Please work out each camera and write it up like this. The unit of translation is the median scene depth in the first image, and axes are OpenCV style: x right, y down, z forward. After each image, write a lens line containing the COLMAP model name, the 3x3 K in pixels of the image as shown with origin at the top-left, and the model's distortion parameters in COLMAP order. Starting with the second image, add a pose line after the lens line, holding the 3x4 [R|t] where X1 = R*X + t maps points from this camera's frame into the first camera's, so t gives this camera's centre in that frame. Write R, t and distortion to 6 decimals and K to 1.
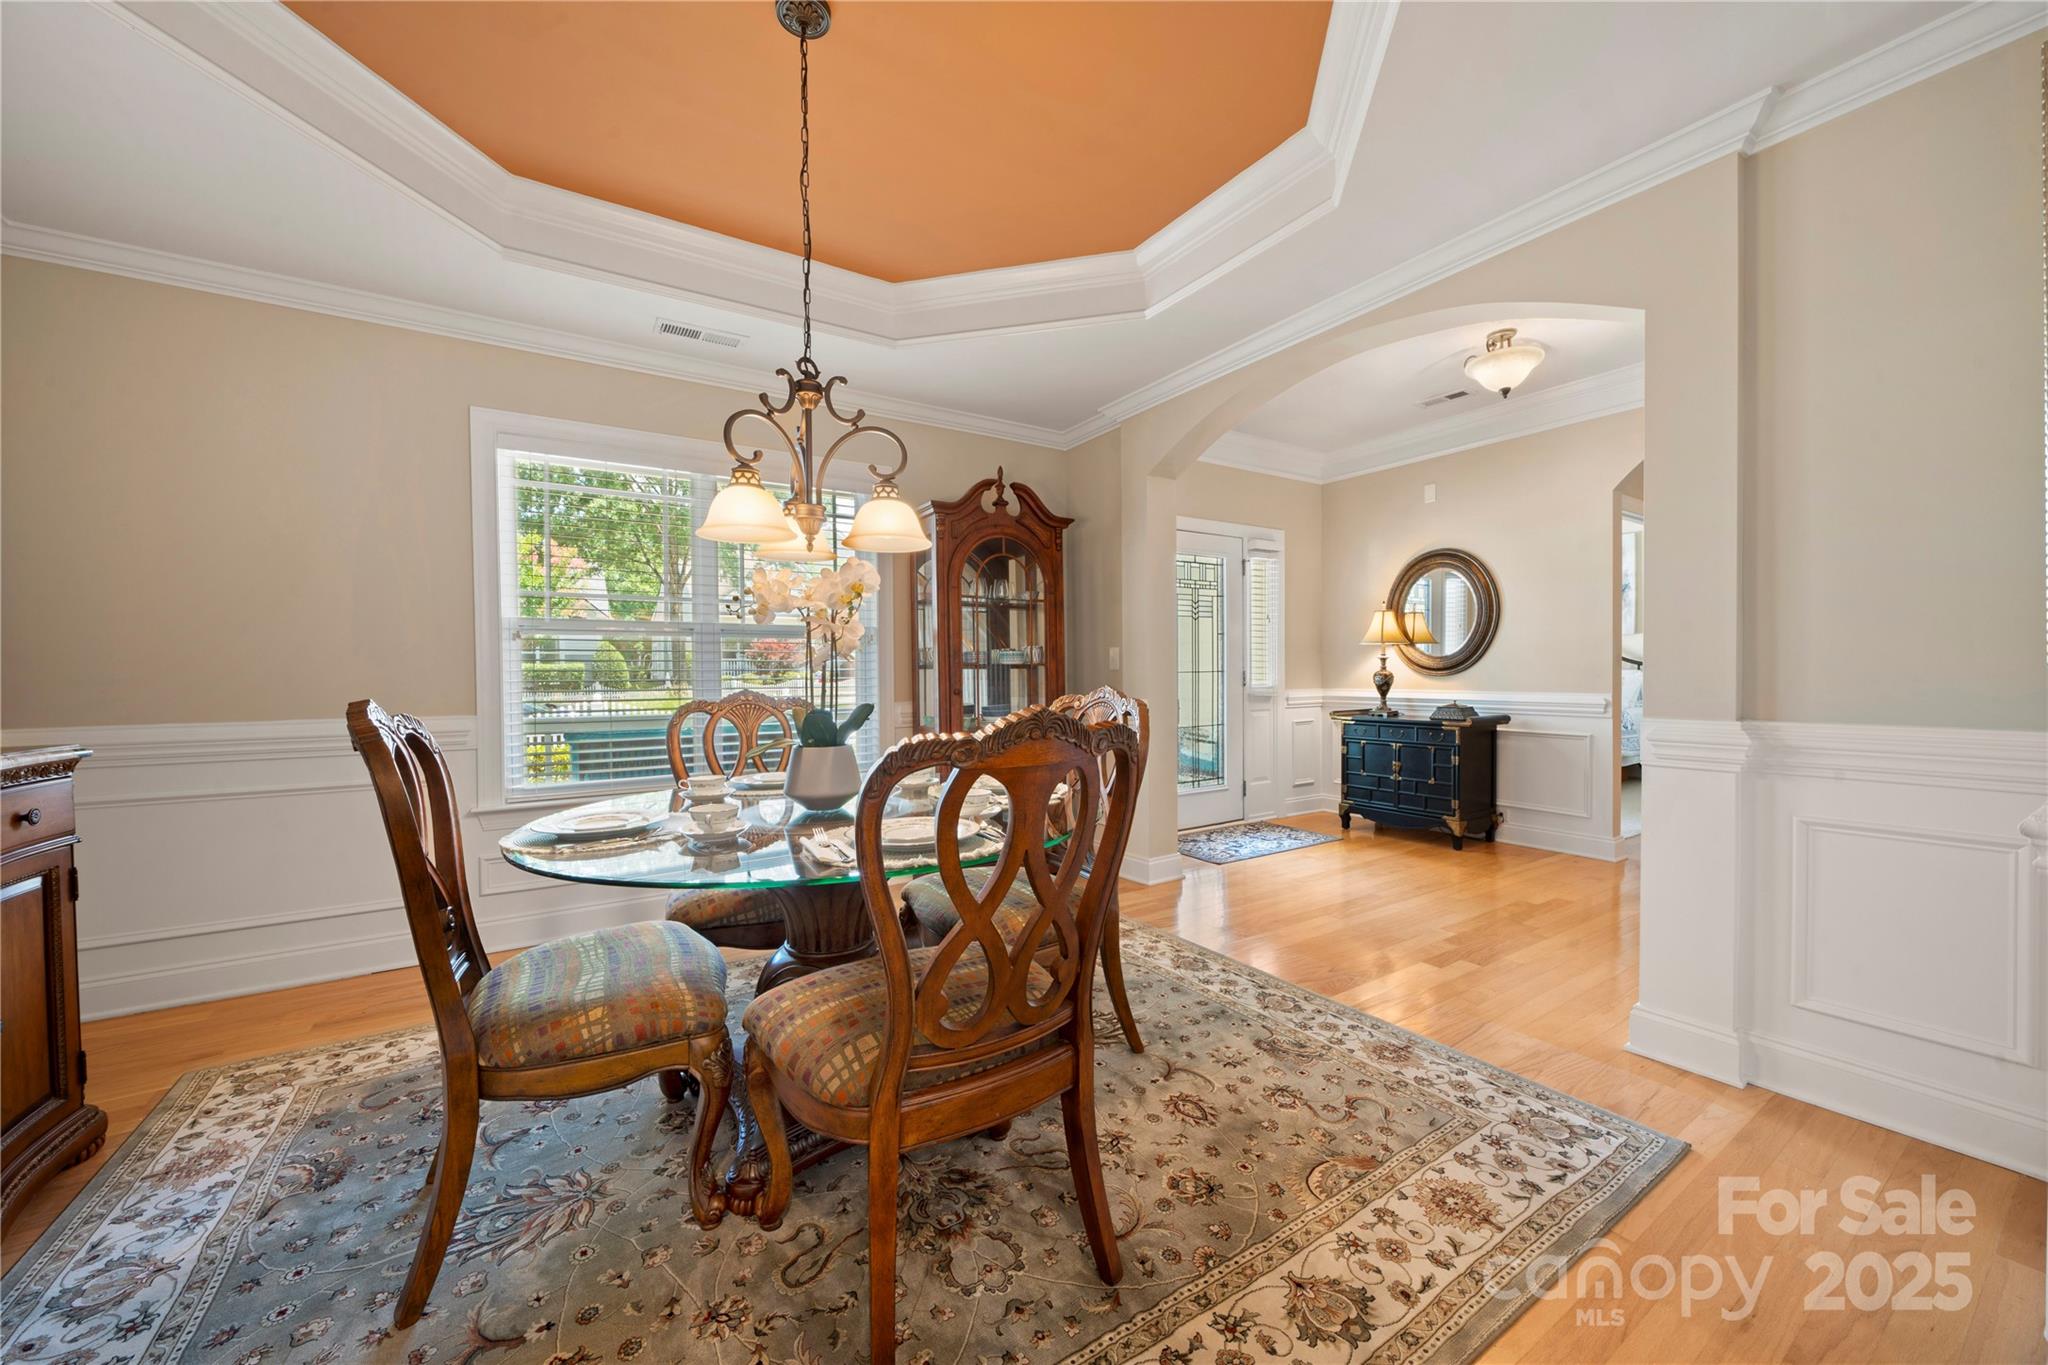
lens RADIAL K [[748.7, 0, 1020.0], [0, 748.7, 684.4], [0, 0, 1]] dist [-0.002482, -0.000119]
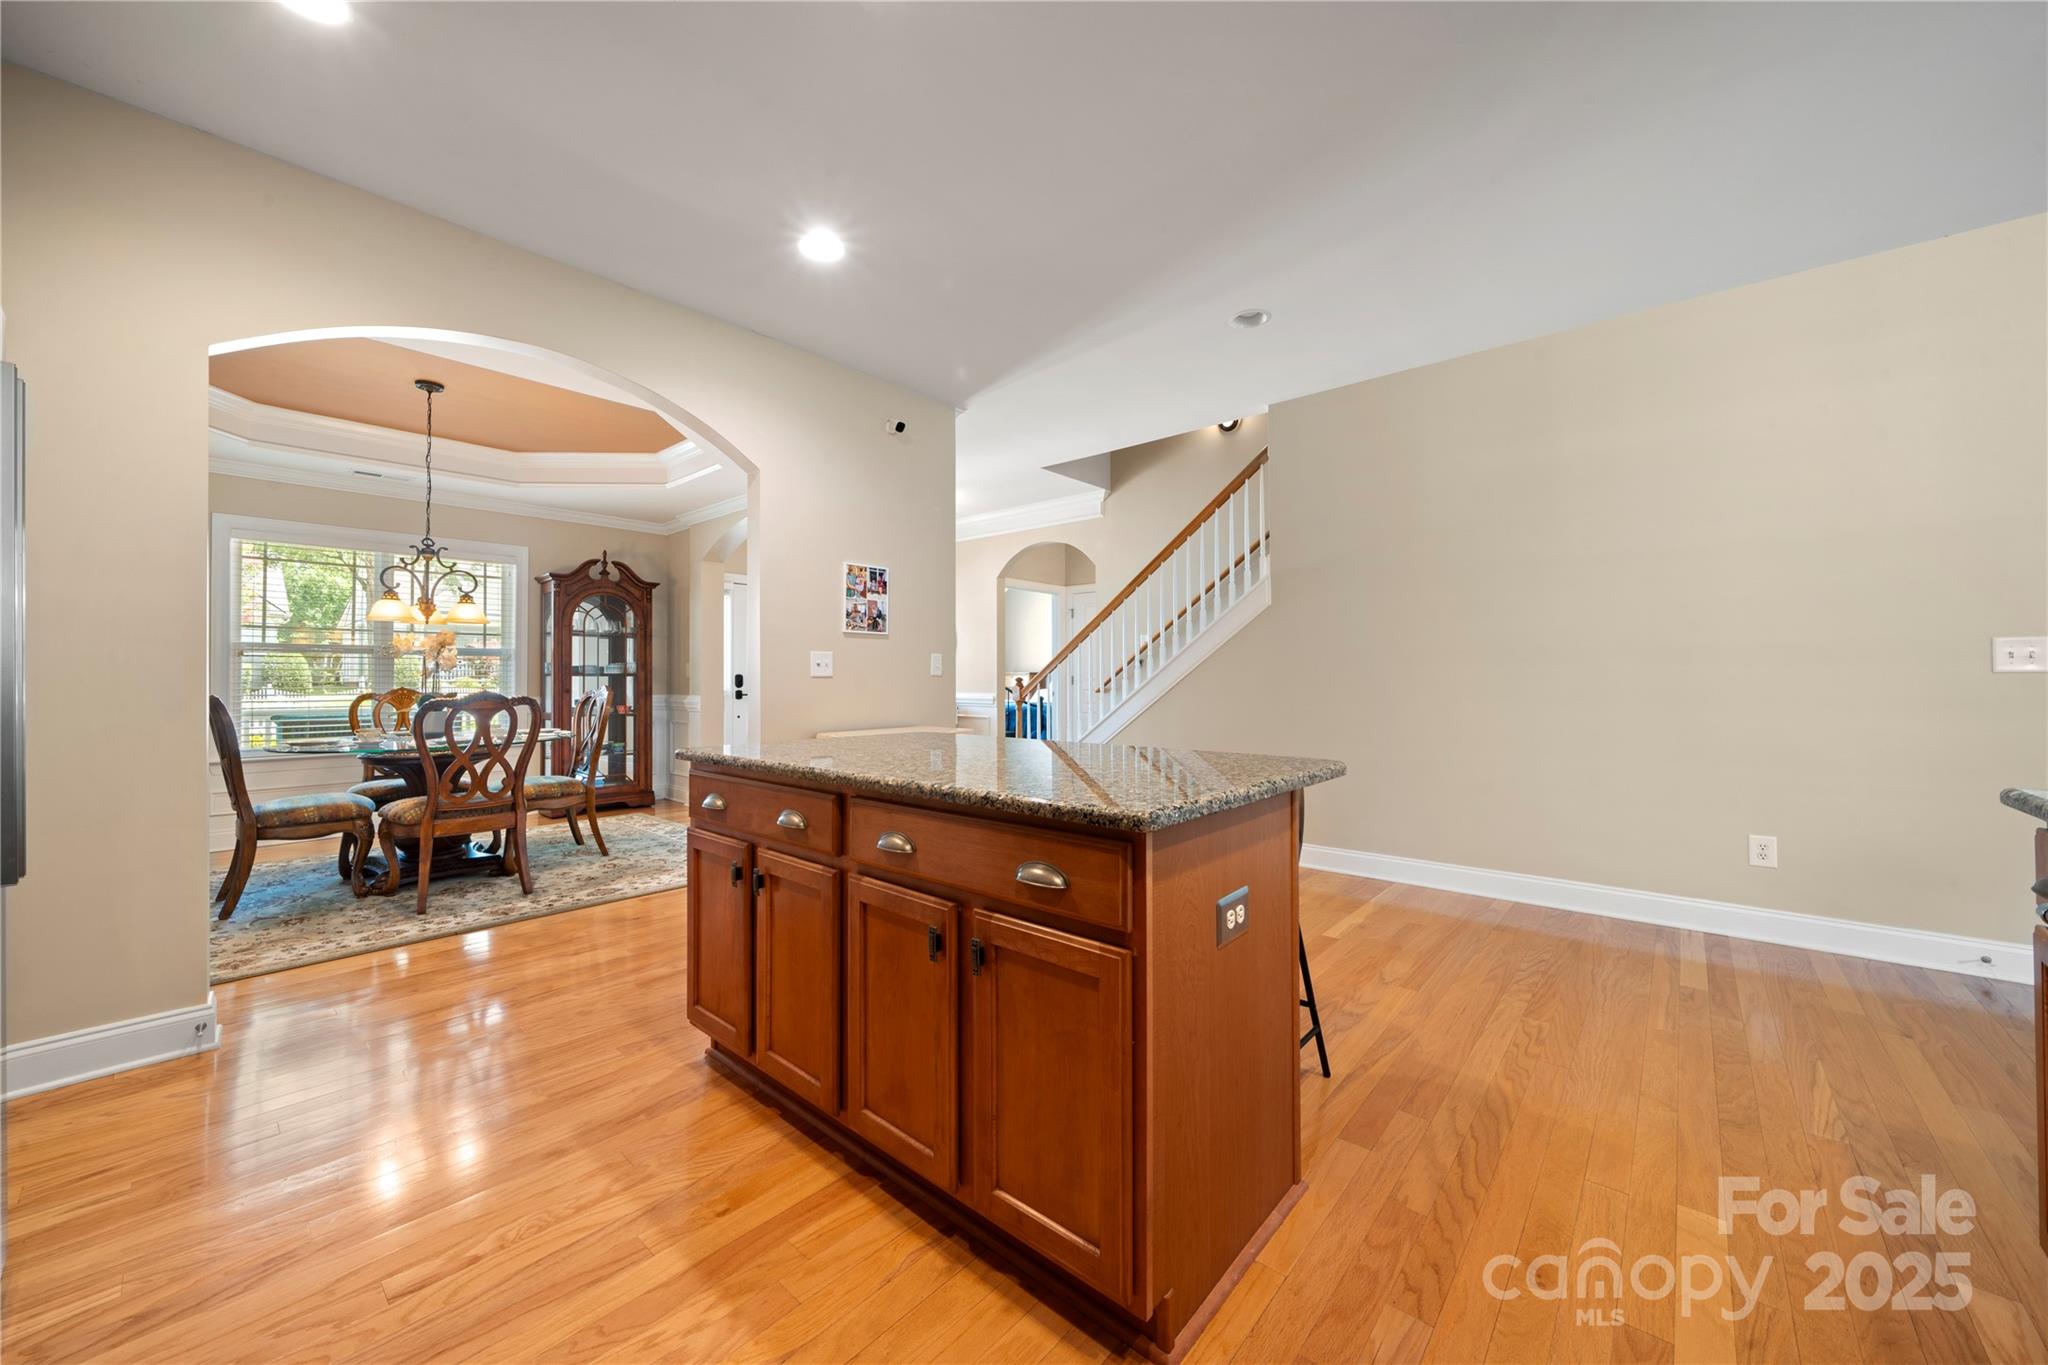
lens RADIAL K [[750.8, 0, 1013.3], [0, 750.8, 669.5], [0, 0, 1]] dist [-0.000684, -0.000180]
pose [[0.961601, 0.009546, 0.274284, 0.357629], [-0.002071, 0.999619, -0.027527, 0.005583], [-0.274442, 0.025902, 0.961255, -0.737583]]
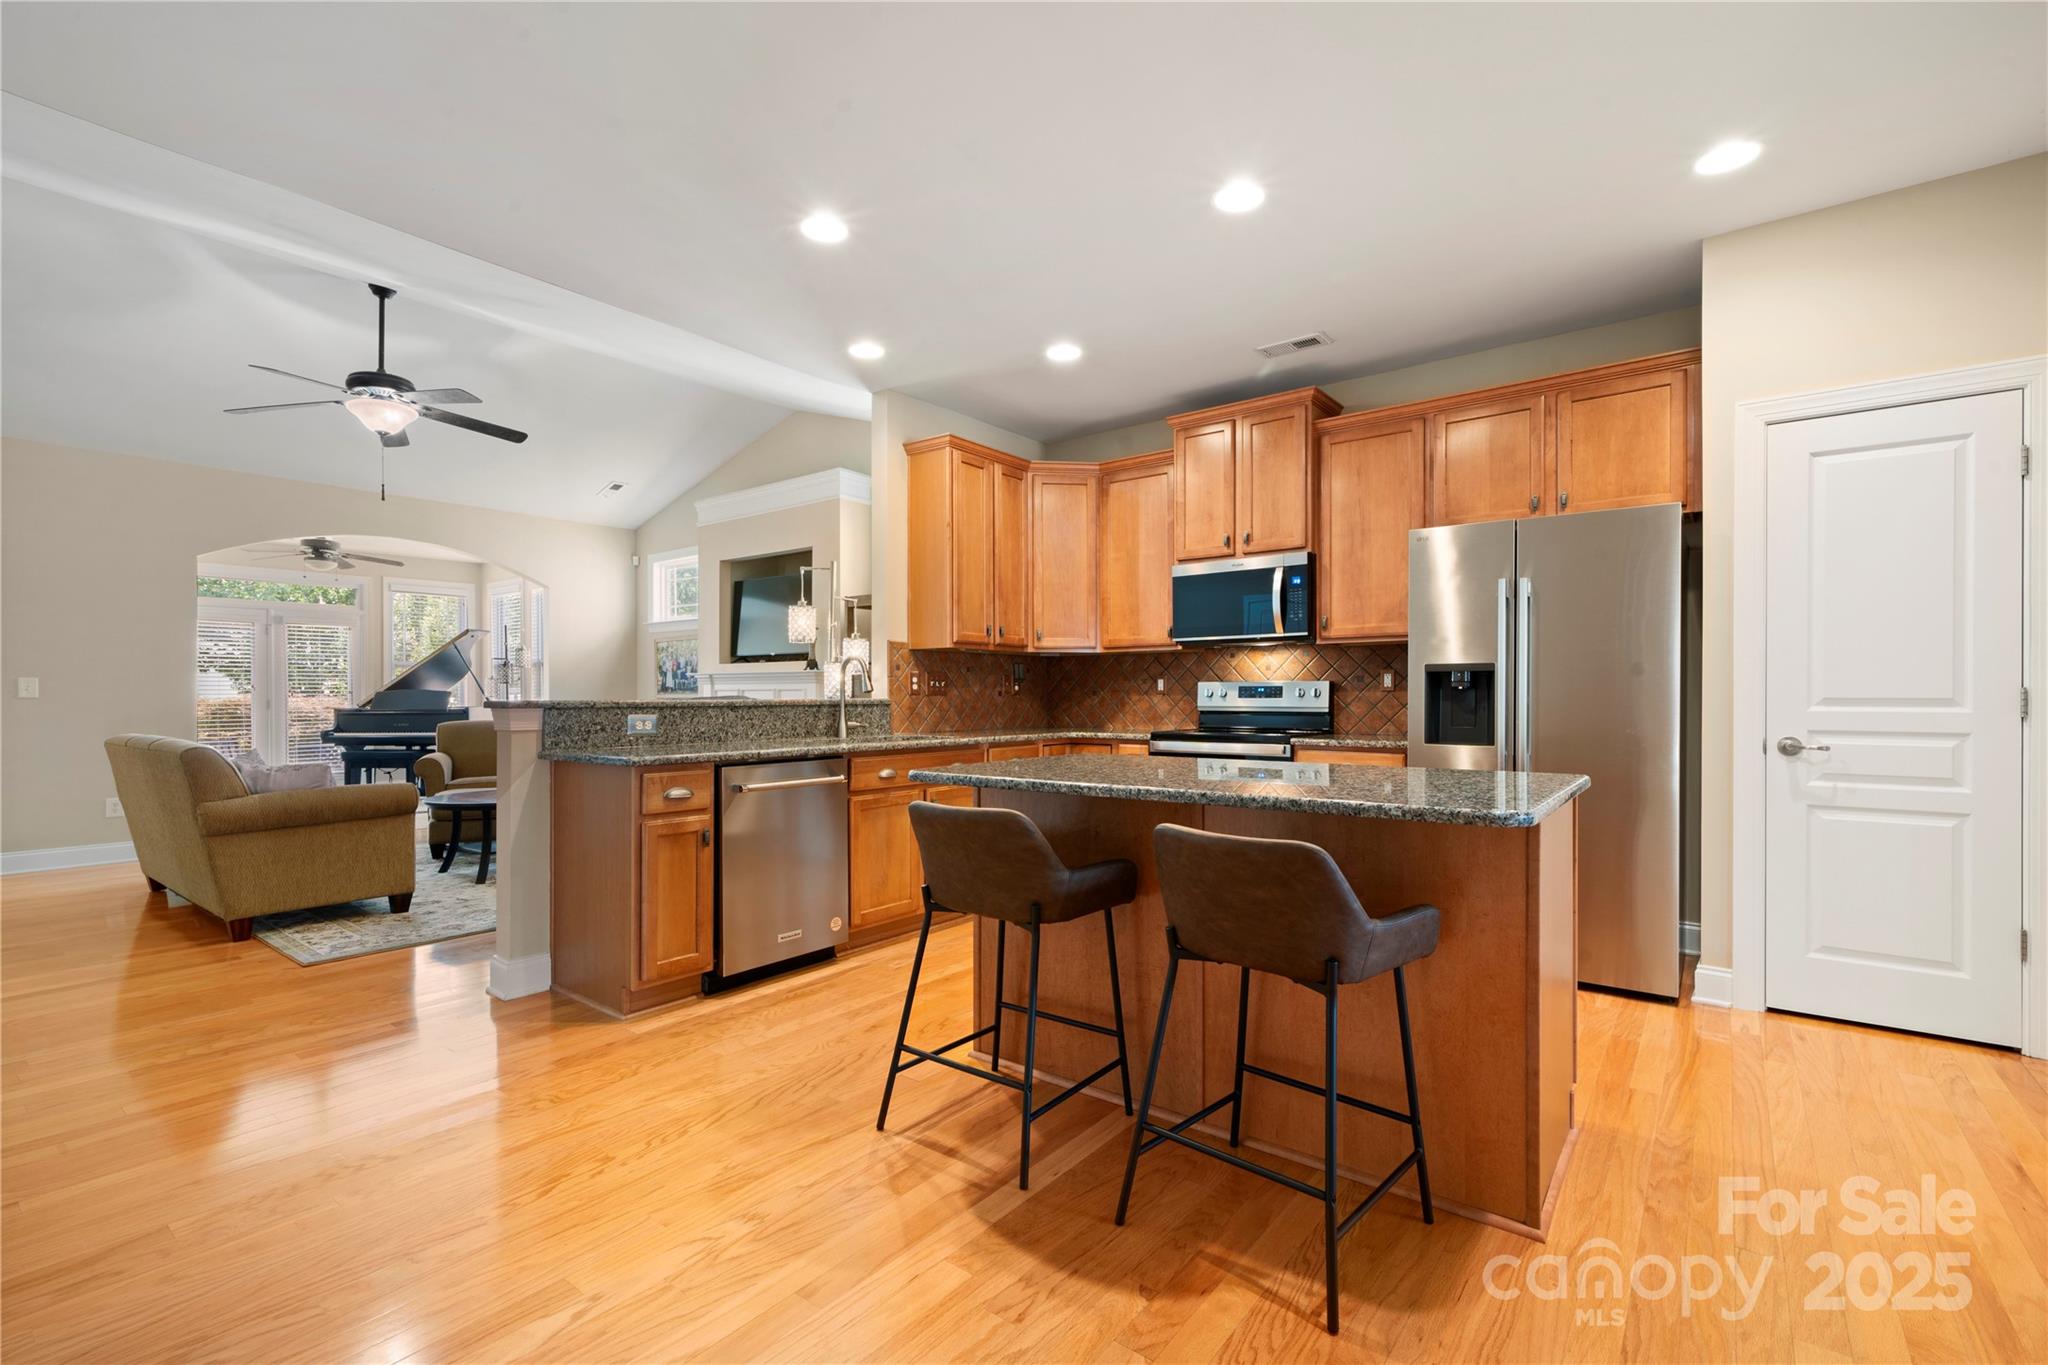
lens RADIAL K [[910.1, 0, 1024.4], [0, 910.1, 699.0], [0, 0, 1]] dist [0.004029, -0.000112]
pose [[-0.939357, 0.014012, -0.342655, 0.806521], [0.006607, 0.999719, 0.022768, -0.015588], [0.342878, 0.019123, -0.939185, 0.253454]]
